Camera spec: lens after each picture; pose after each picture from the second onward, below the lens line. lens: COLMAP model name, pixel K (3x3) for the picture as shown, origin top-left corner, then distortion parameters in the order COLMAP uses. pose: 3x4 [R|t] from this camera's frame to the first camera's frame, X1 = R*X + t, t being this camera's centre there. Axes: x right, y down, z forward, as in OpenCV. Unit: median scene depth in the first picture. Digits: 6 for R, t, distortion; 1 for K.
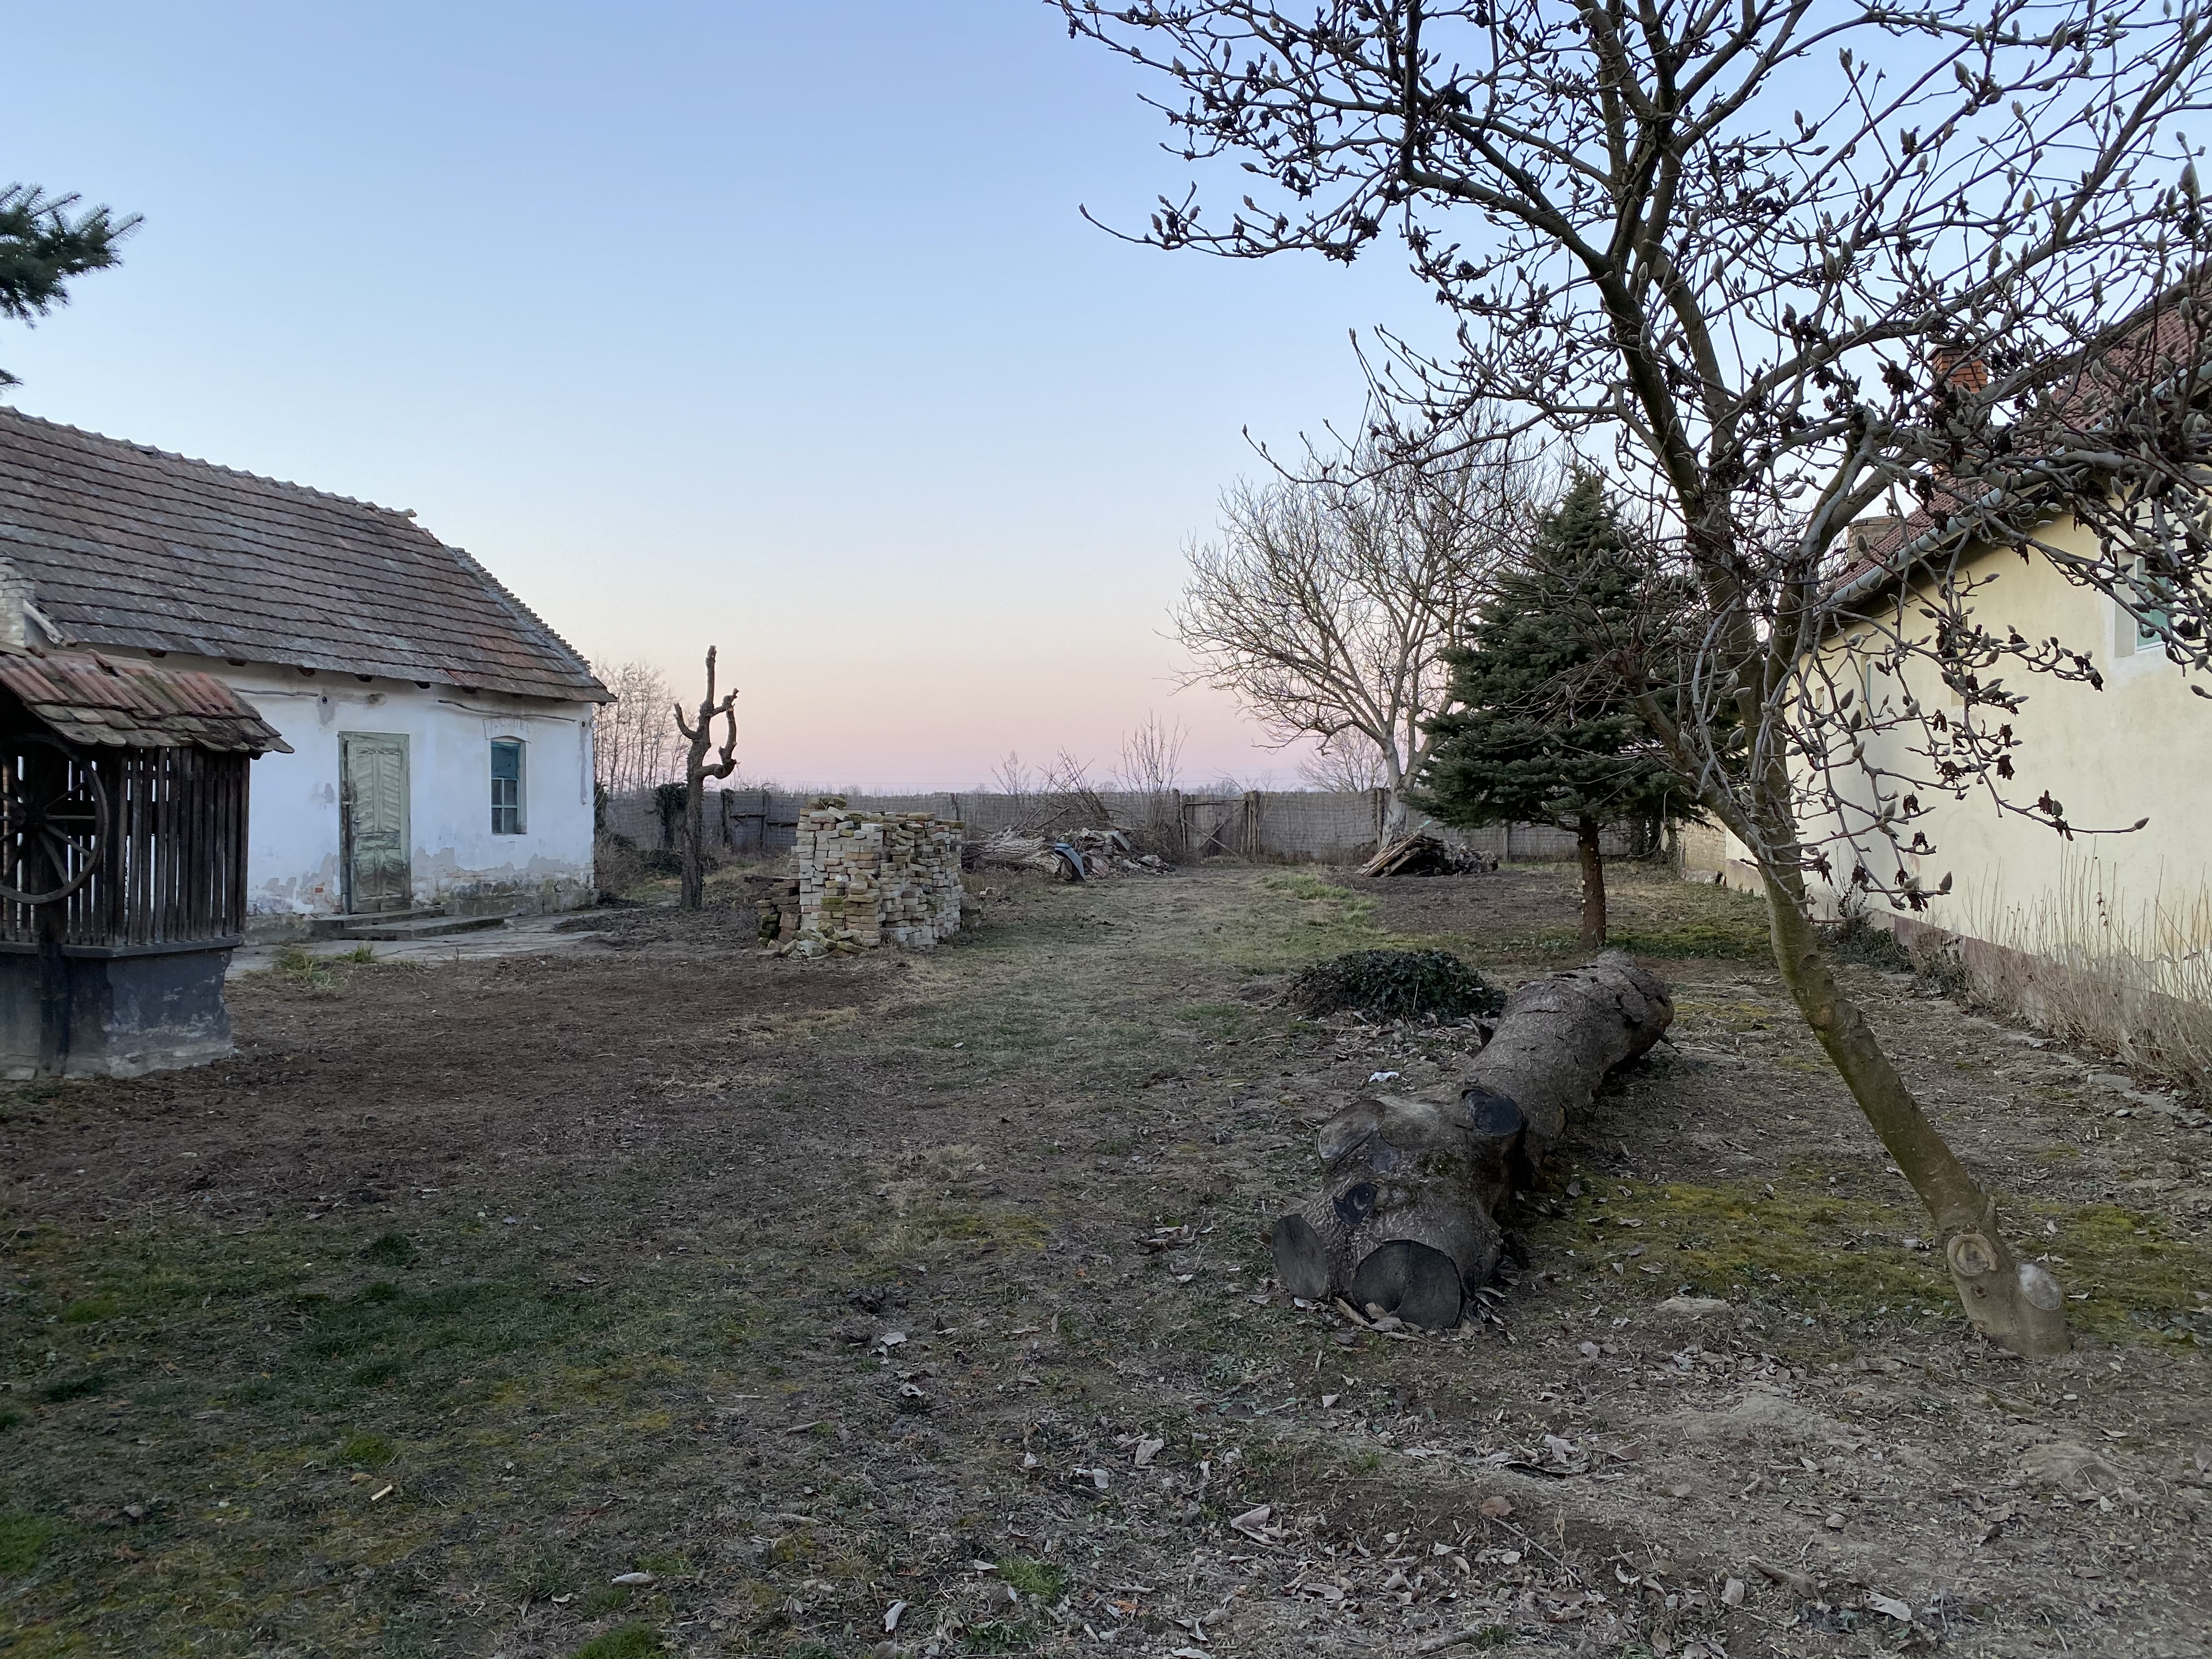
lens RADIAL K [[1593.4, 0, 1084.3], [0, 1593.4, 803.8], [0, 0, 1]] dist [0.001996, -0.019824]
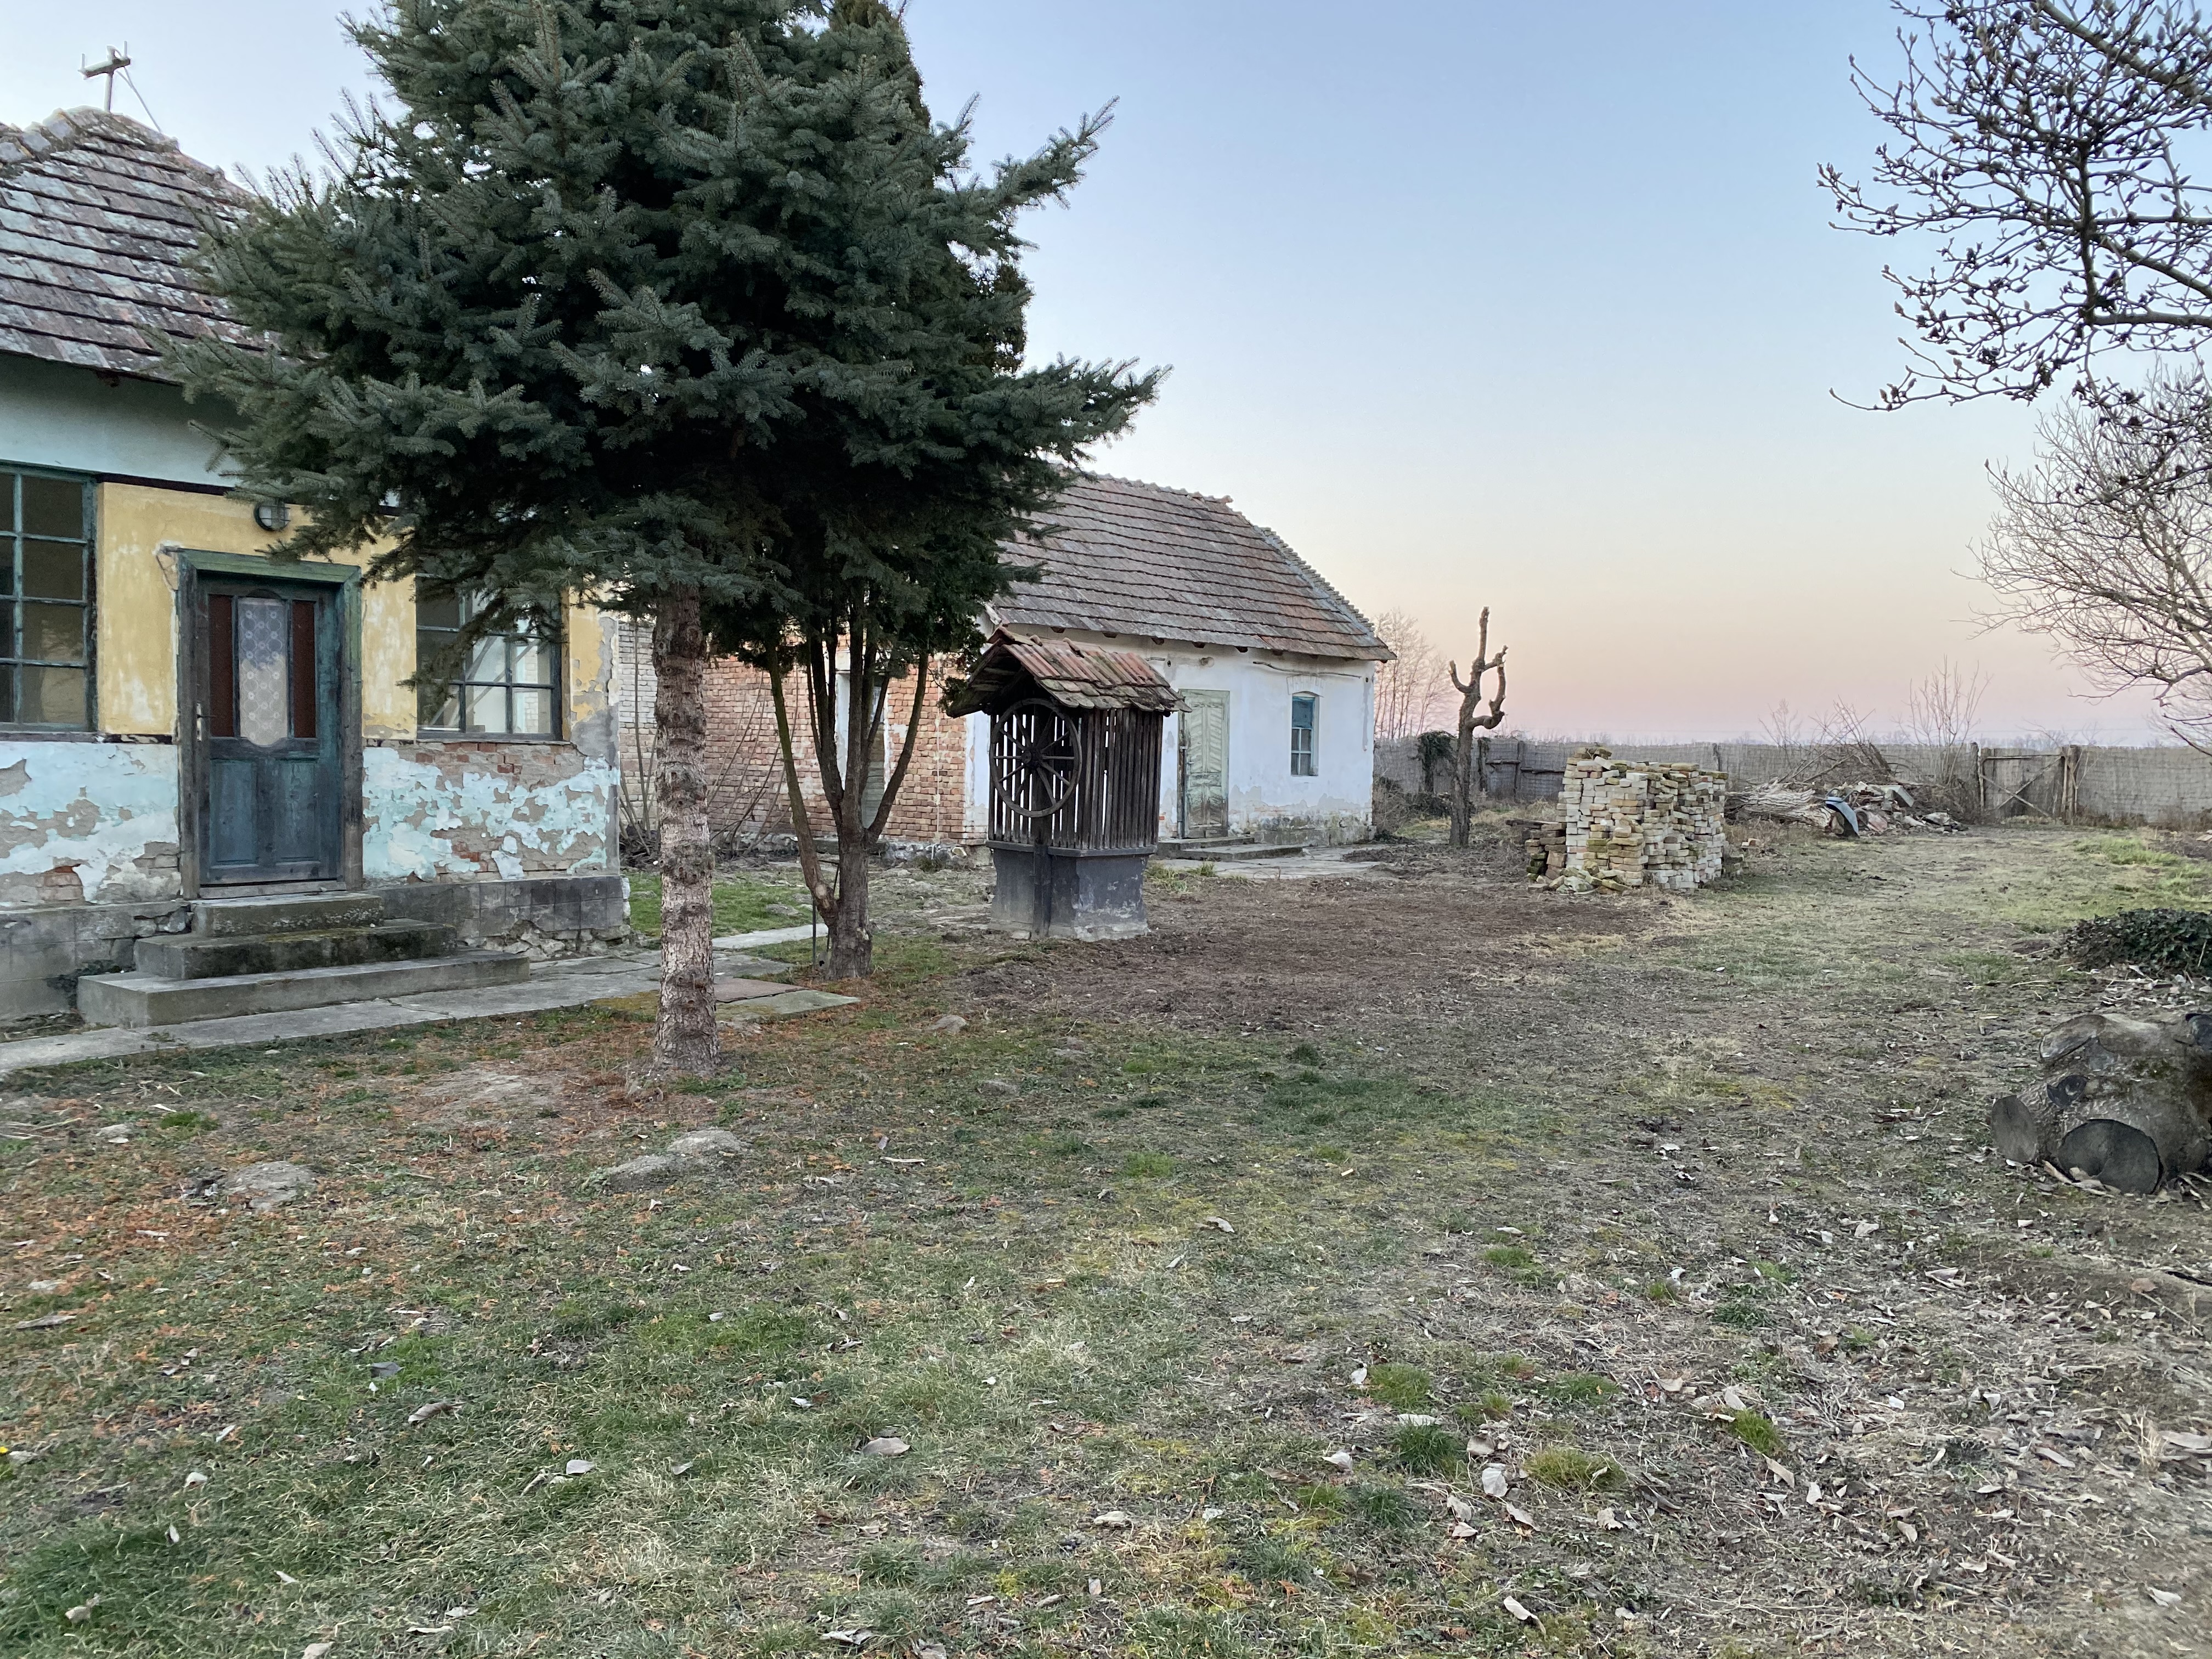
lens RADIAL K [[1593.4, 0, 1084.3], [0, 1593.4, 803.8], [0, 0, 1]] dist [0.001996, -0.019824]
pose [[0.897169, 0.028899, -0.440742, 0.007014], [-0.013856, 0.999208, 0.037312, -0.001786], [0.441471, -0.027368, 0.896858, -0.128403]]
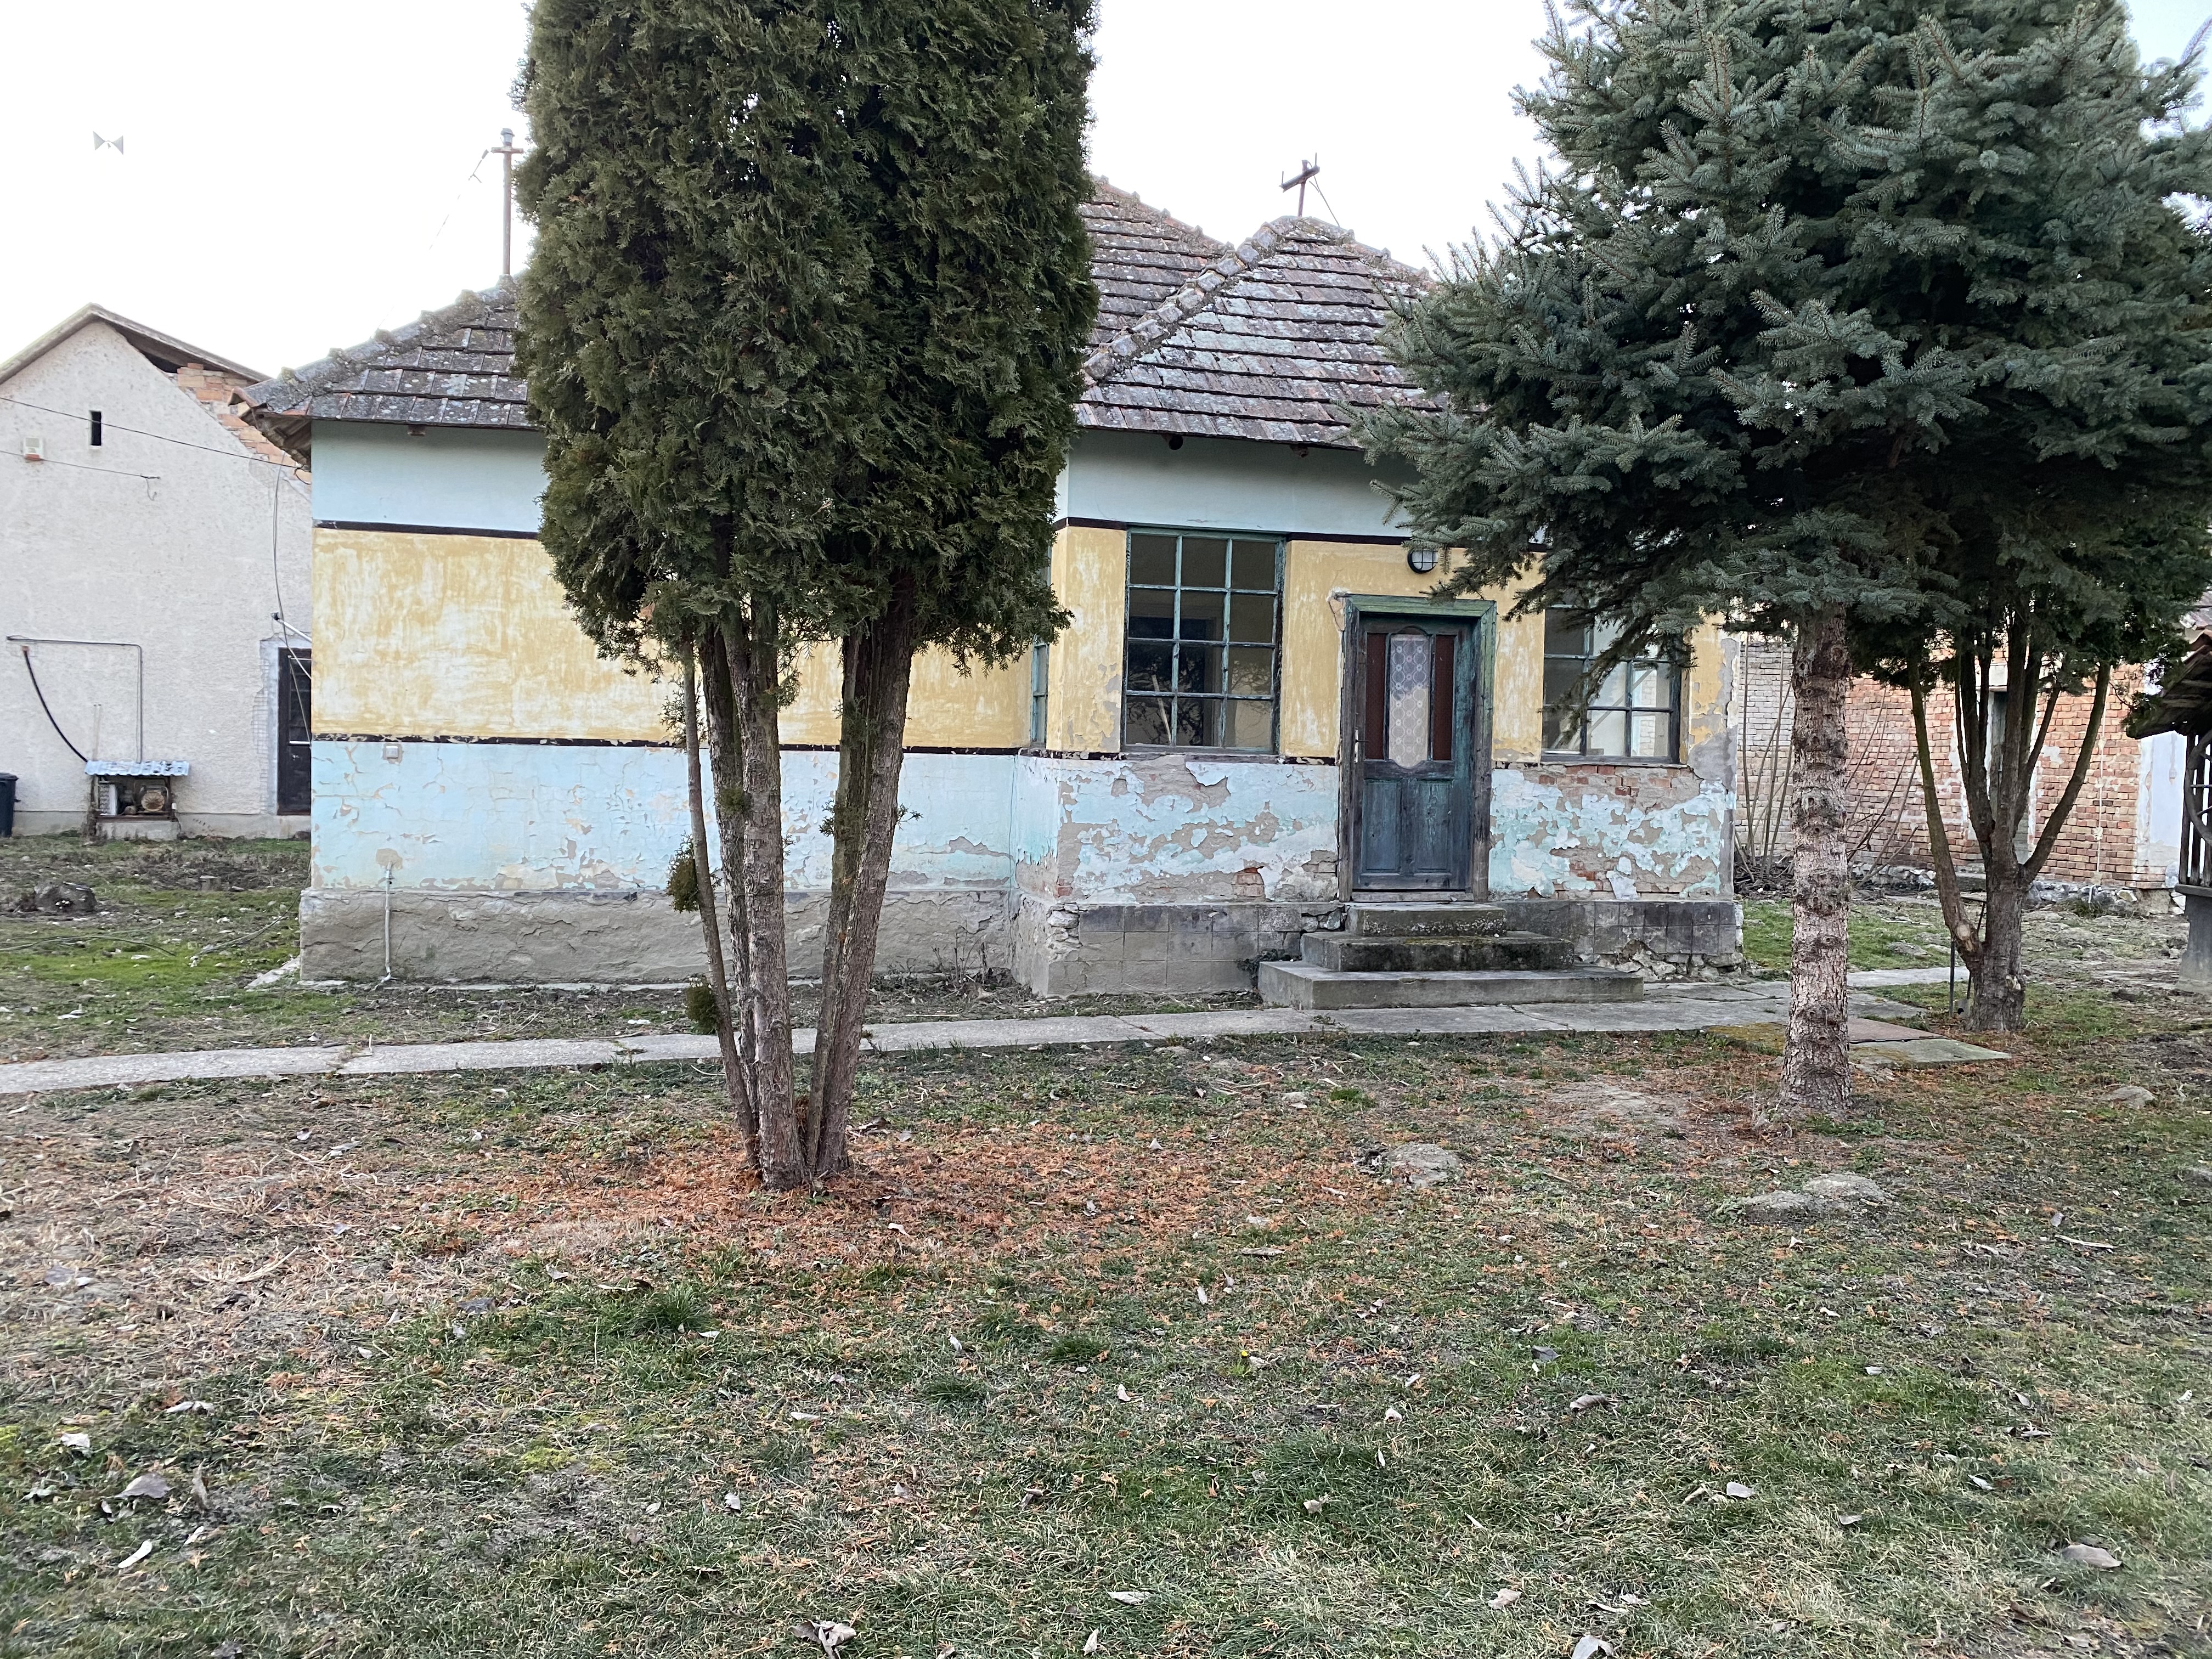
lens RADIAL K [[1624.0, 0, 1105.1], [0, 1624.0, 813.7], [0, 0, 1]] dist [0.004626, -0.015983]
pose [[0.486348, 0.043963, -0.872659, -0.001592], [-0.018067, 0.999026, 0.040260, -0.002216], [0.873579, -0.003814, 0.486668, -0.153150]]
